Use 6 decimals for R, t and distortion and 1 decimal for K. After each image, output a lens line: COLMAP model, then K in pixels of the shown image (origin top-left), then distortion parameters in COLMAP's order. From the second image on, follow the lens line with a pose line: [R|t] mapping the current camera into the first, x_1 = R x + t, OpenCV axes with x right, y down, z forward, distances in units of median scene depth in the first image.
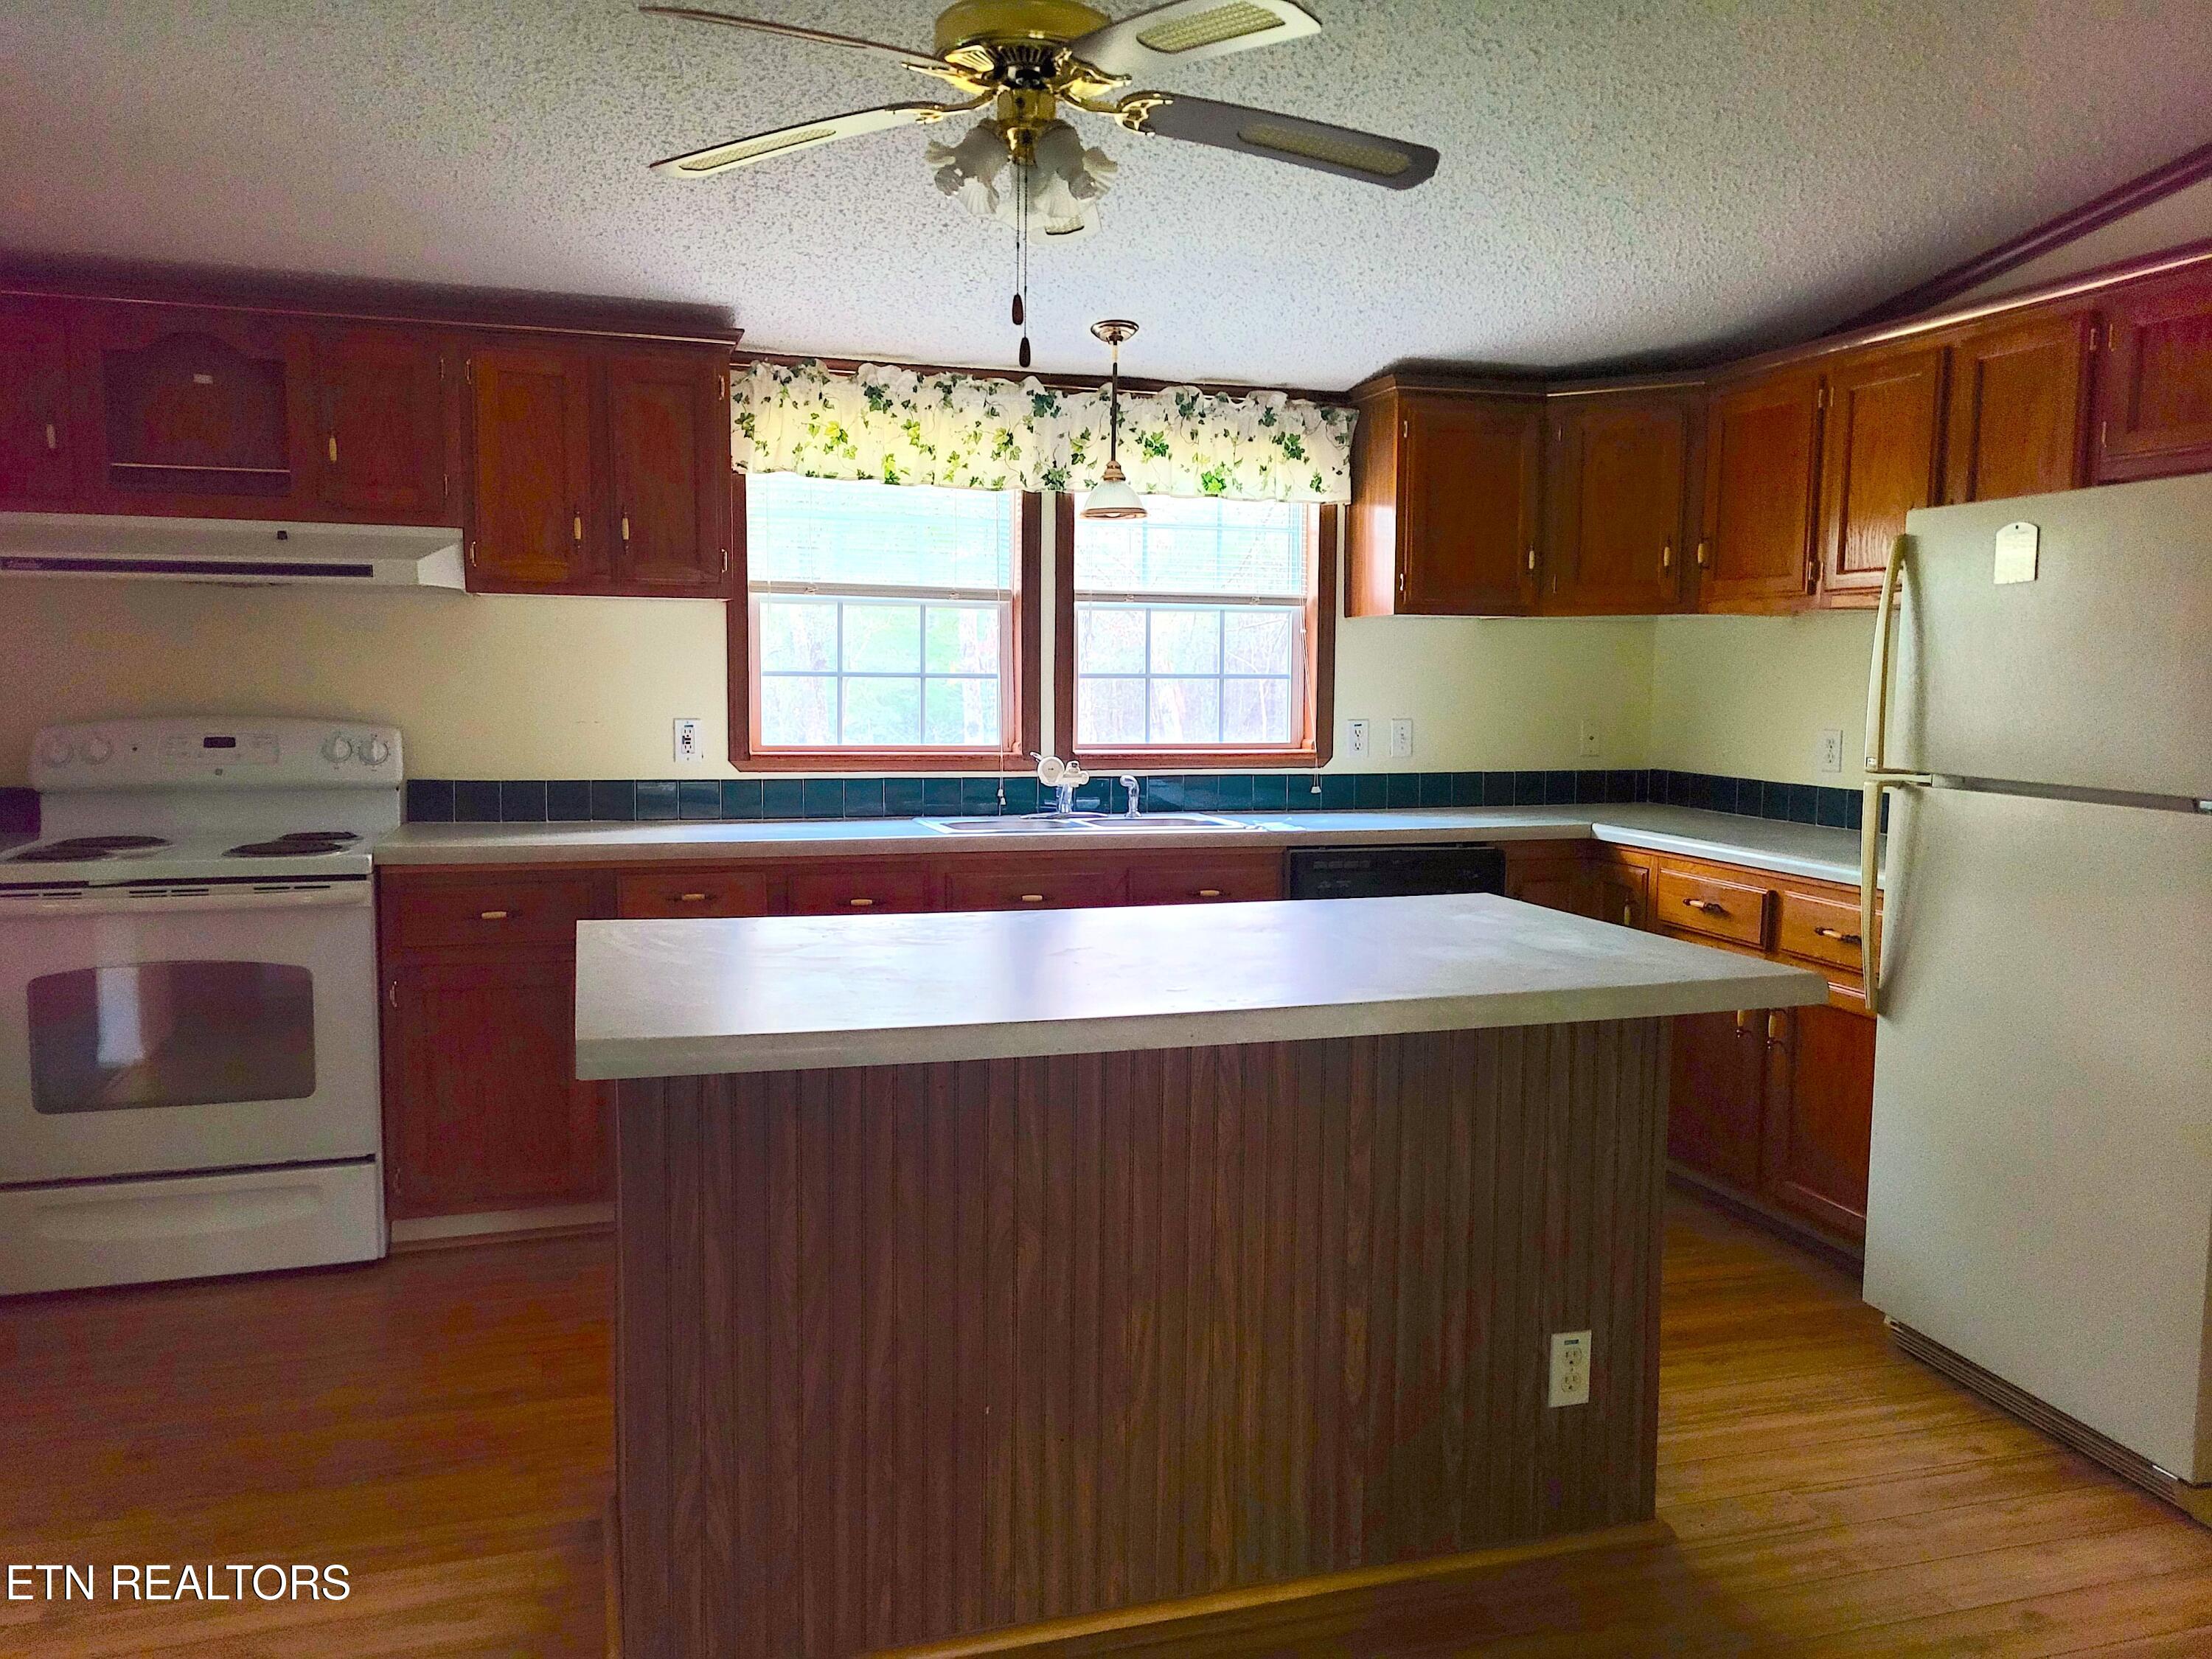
lens RADIAL K [[1650.5, 0, 1110.3], [0, 1650.5, 833.6], [0, 0, 1]] dist [0.074066, -0.056625]
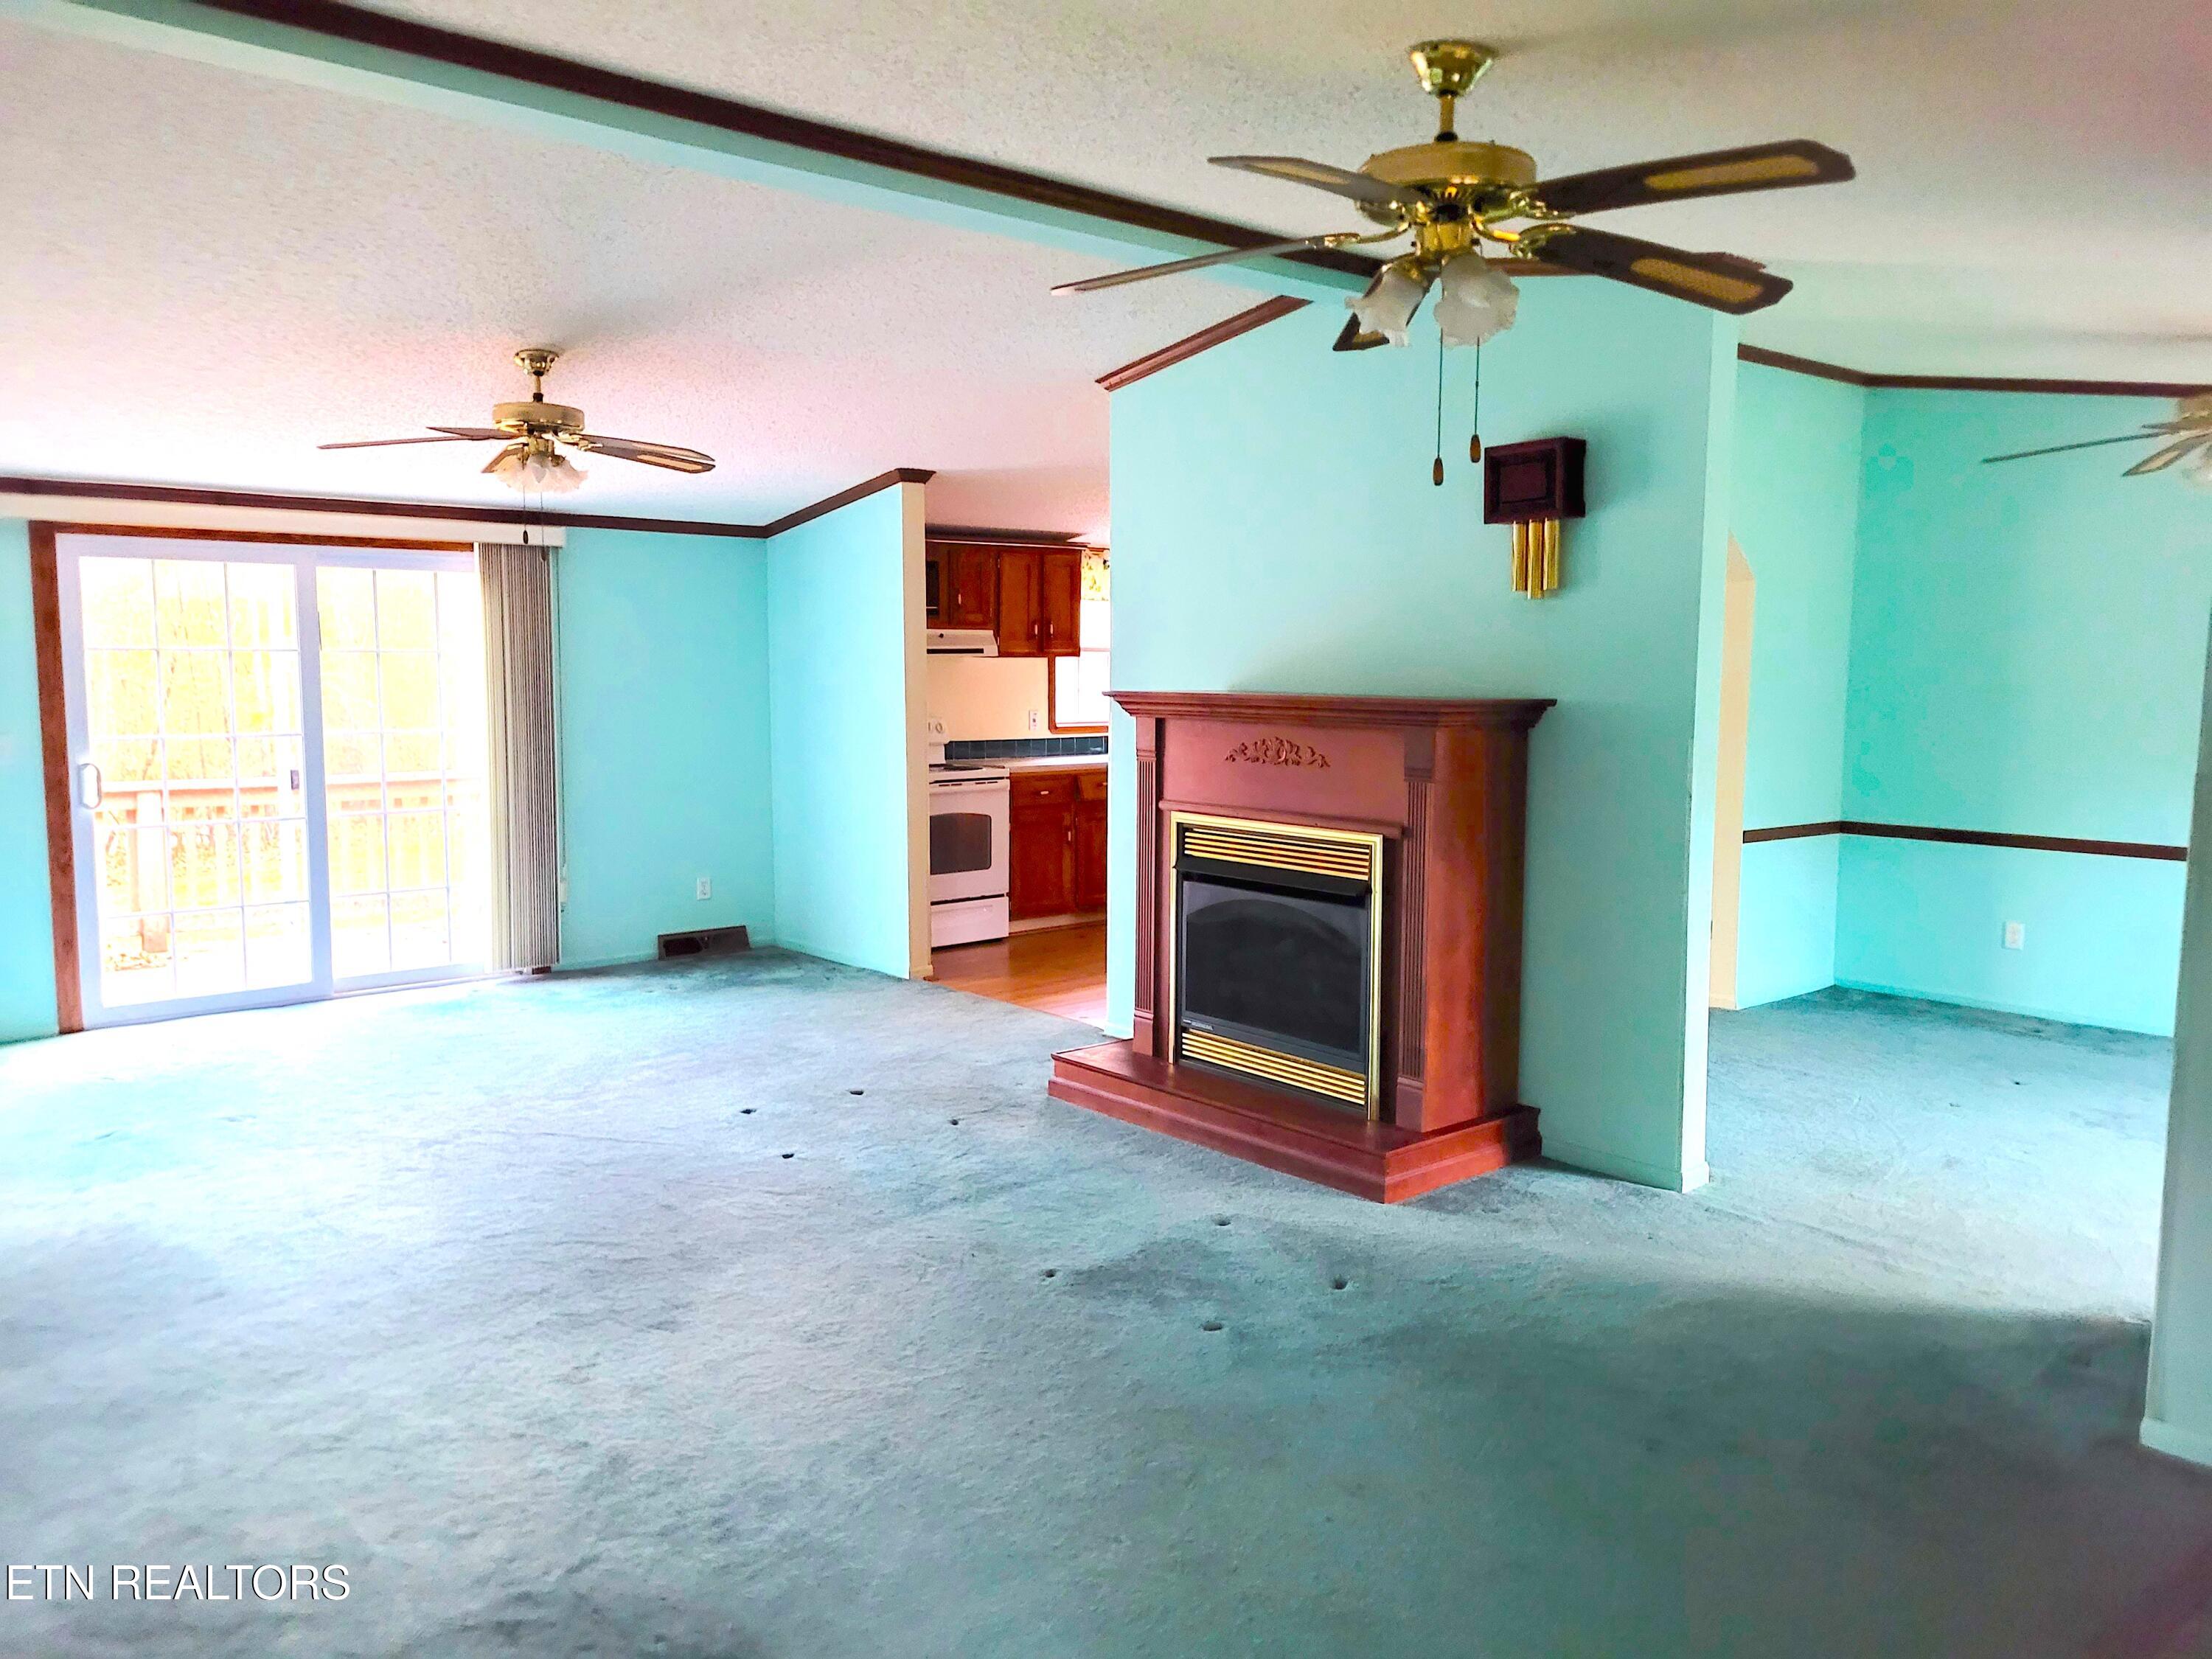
lens RADIAL K [[1658.1, 0, 1145.5], [0, 1658.1, 817.9], [0, 0, 1]] dist [0.078104, -0.058231]
pose [[0.912780, -0.047139, 0.405721, -0.992889], [0.046147, 0.998860, 0.012234, 0.050473], [-0.405836, 0.007556, 0.913915, -1.028212]]
